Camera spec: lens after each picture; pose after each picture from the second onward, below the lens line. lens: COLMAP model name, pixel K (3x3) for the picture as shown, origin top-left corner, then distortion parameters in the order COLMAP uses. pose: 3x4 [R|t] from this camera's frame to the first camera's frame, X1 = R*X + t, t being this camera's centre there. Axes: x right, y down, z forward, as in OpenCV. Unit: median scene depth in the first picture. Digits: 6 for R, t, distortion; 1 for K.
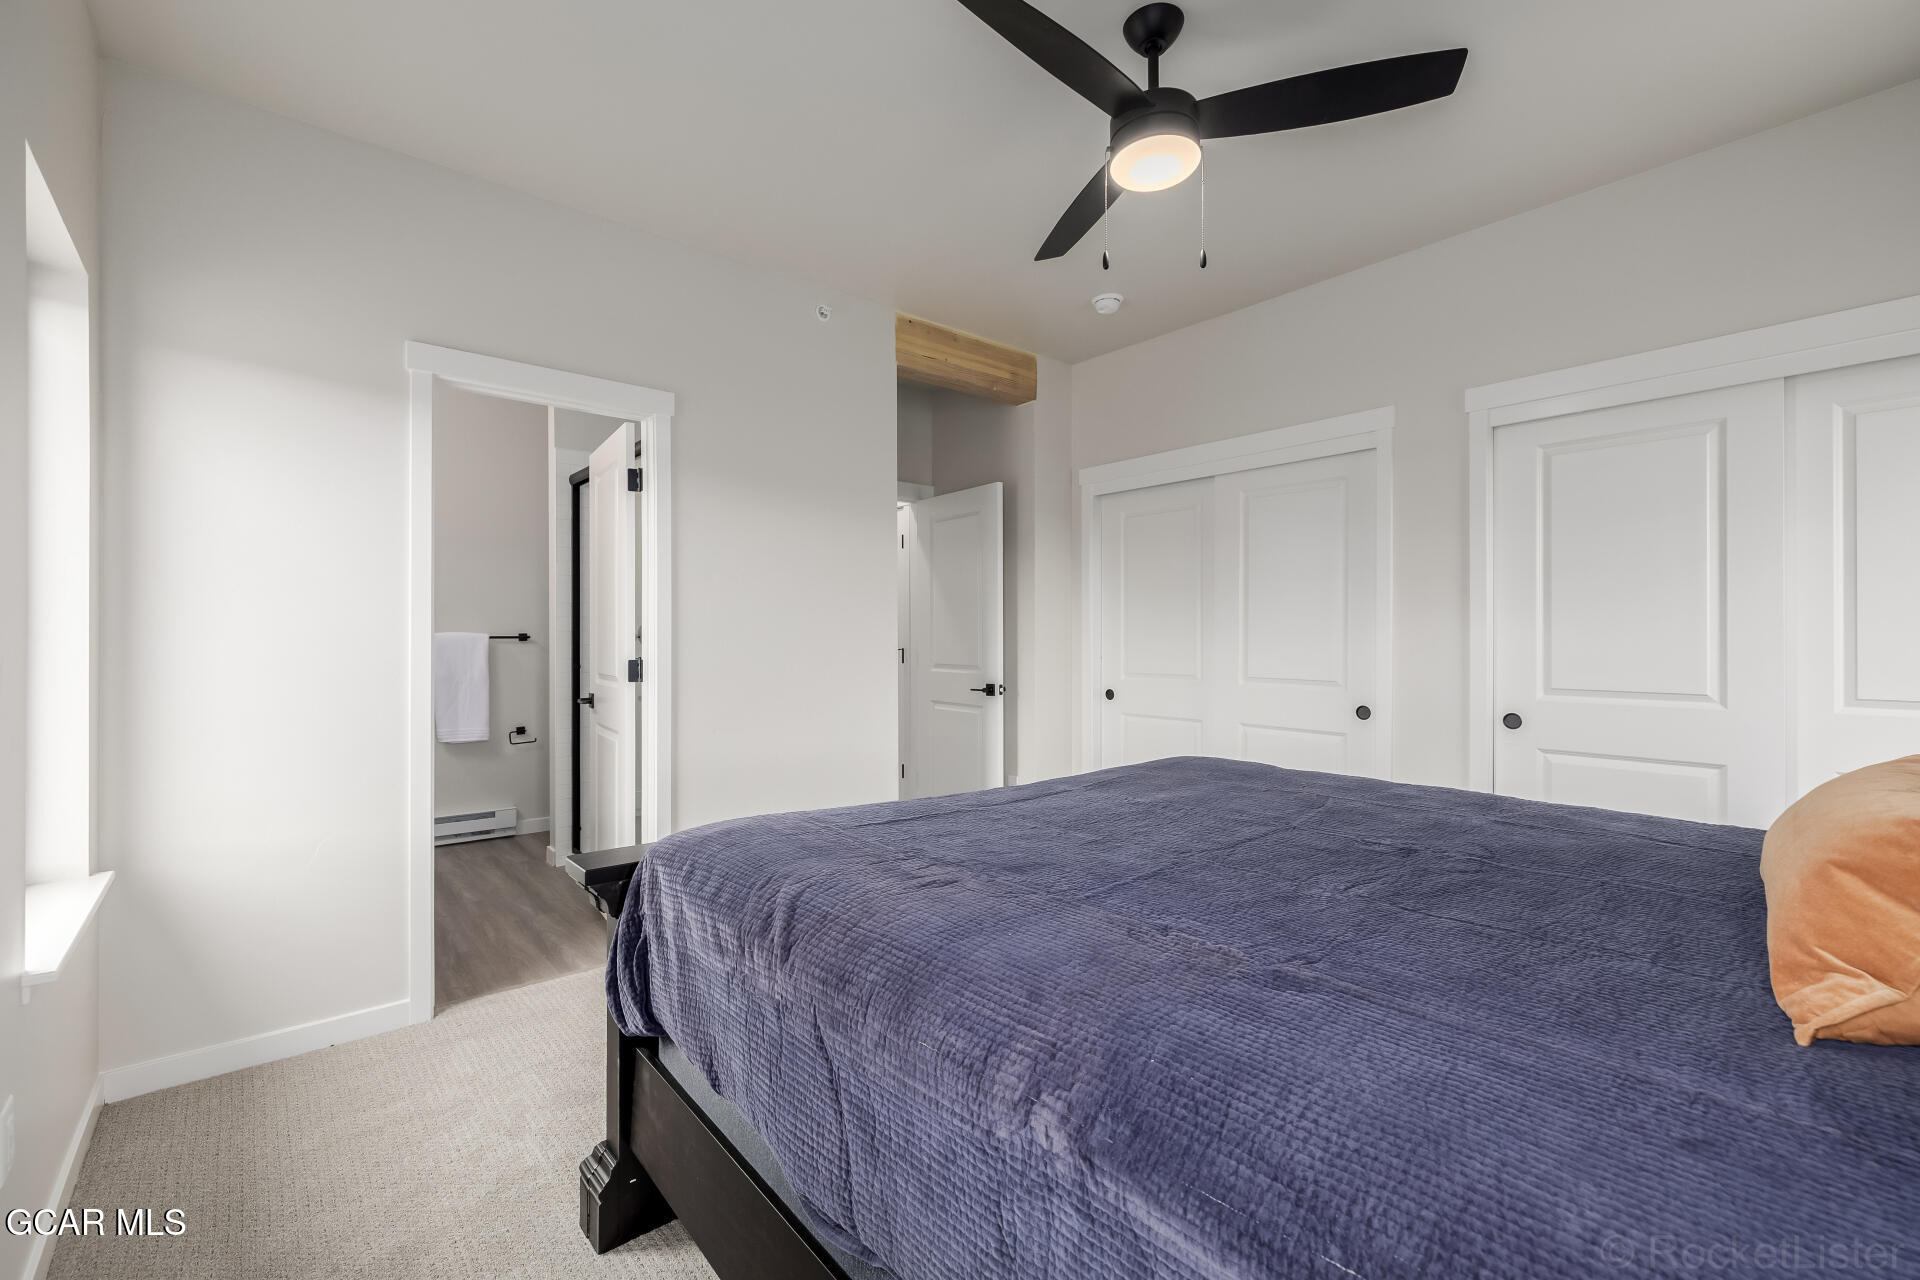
lens RADIAL K [[810.9, 0, 959.9], [0, 810.9, 633.4], [0, 0, 1]] dist [0.000265, 0.000747]
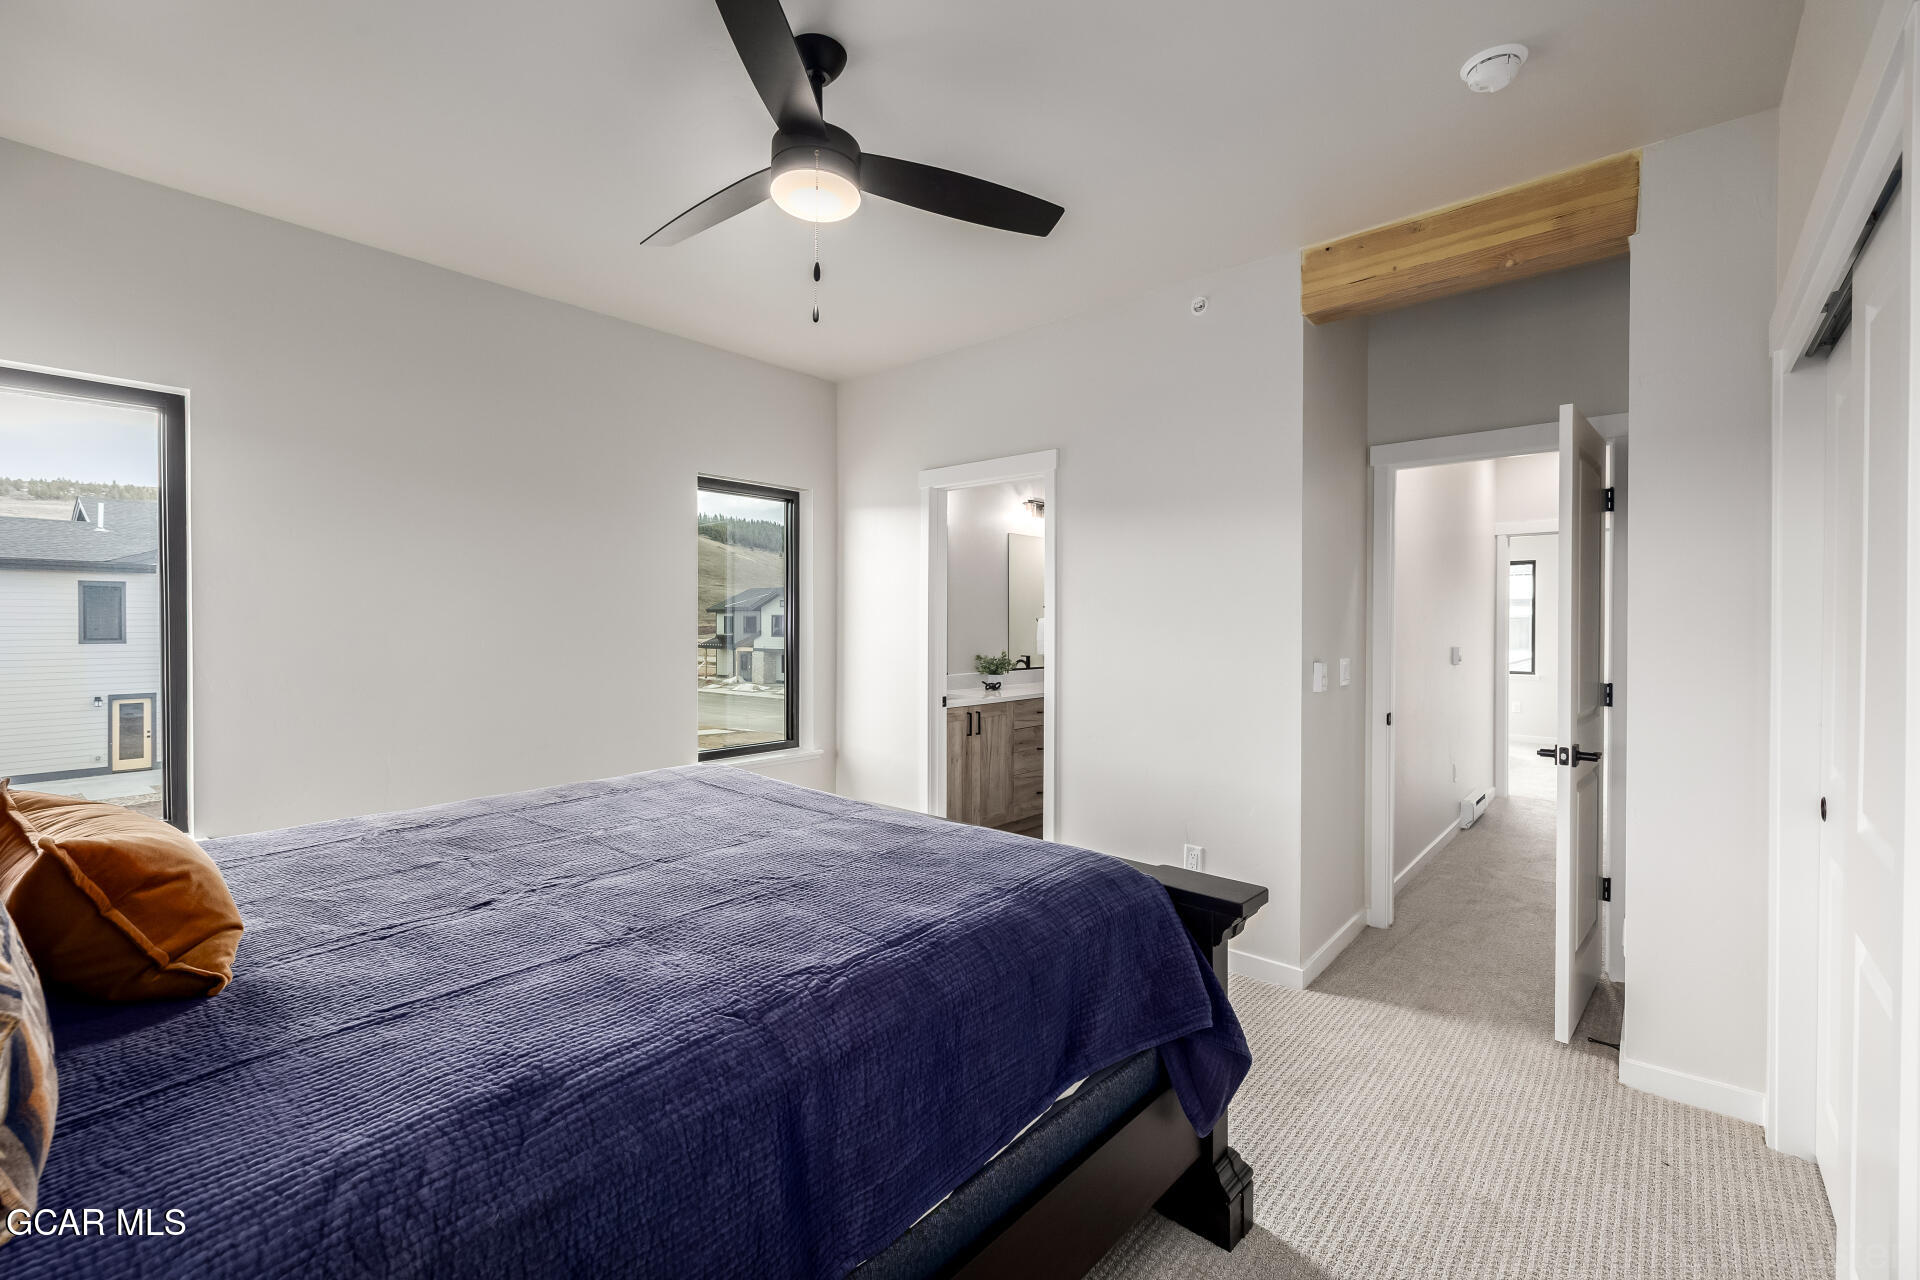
lens RADIAL K [[810.9, 0, 961.1], [0, 810.9, 633.2], [0, 0, 1]] dist [0.000265, 0.000747]
pose [[0.144603, 0.011075, -0.989428, 0.628475], [-0.003885, 0.999936, 0.010625, -0.029933], [0.989482, 0.002308, 0.144636, 0.534896]]
